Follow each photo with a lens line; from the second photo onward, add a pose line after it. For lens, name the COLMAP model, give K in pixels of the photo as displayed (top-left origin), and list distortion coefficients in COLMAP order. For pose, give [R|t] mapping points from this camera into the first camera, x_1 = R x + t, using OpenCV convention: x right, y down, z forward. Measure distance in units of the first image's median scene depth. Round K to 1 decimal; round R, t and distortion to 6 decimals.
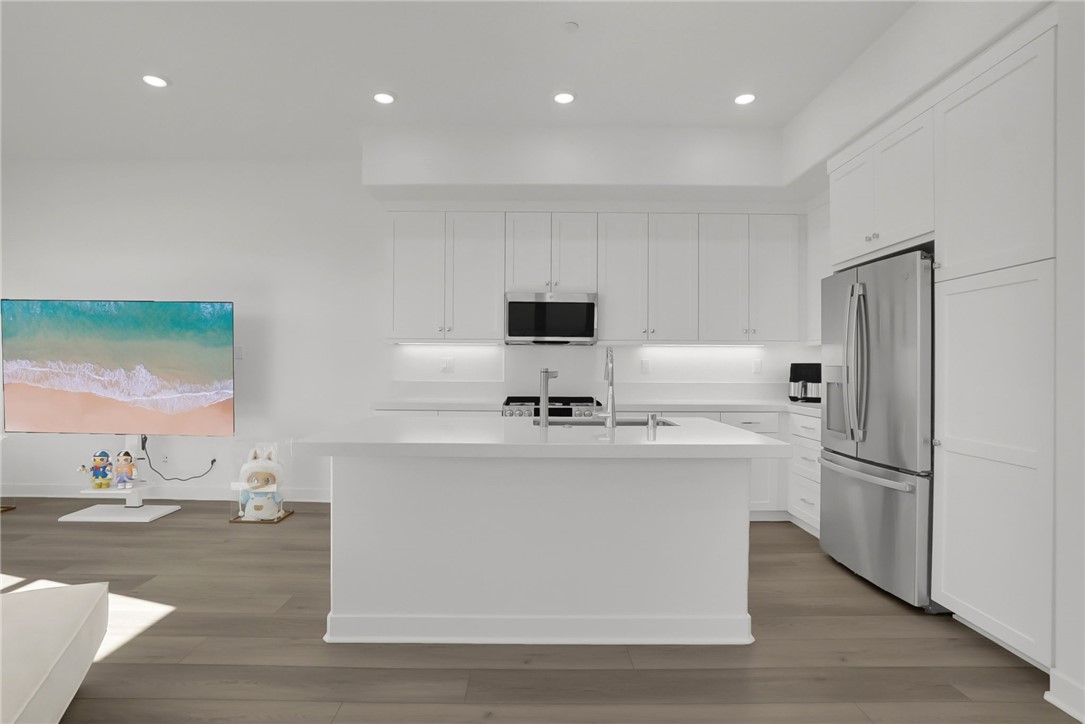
lens RADIAL K [[550.6, 0, 532.6], [0, 550.6, 365.6], [0, 0, 1]] dist [-0.045014, 0.026165]
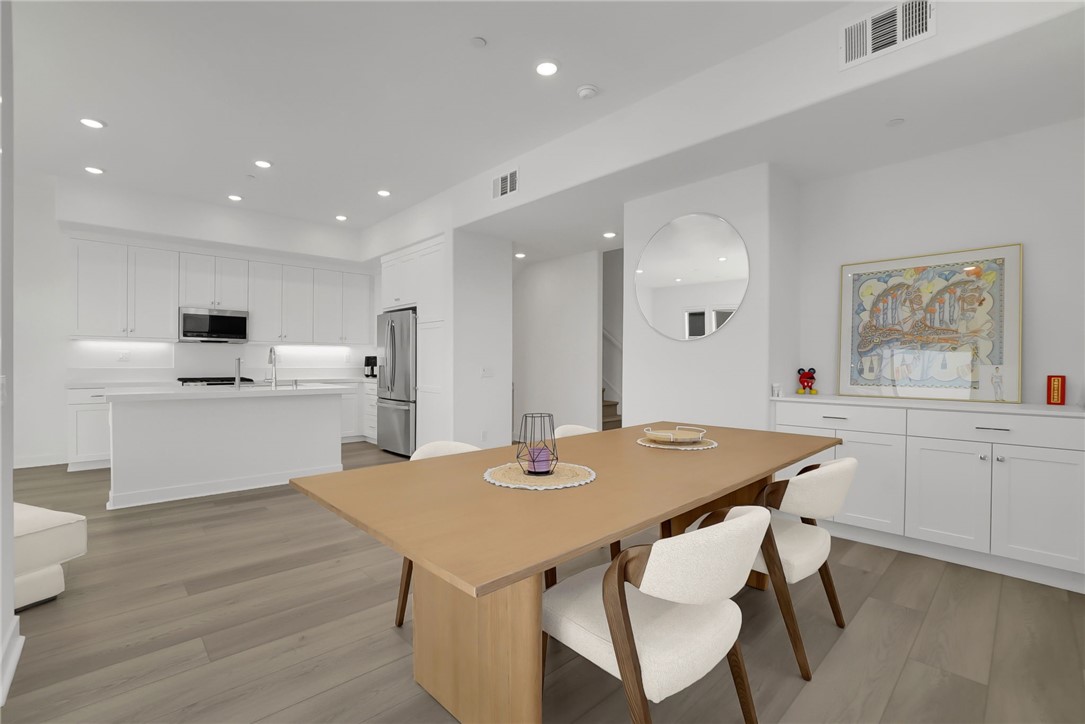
lens RADIAL K [[484.1, 0, 526.6], [0, 484.1, 364.8], [0, 0, 1]] dist [-0.065670, 0.024378]
pose [[0.738193, -0.004858, 0.674572, -0.220793], [-0.003043, 0.999940, 0.010531, 0.005827], [-0.674582, -0.009826, 0.738134, -0.573852]]
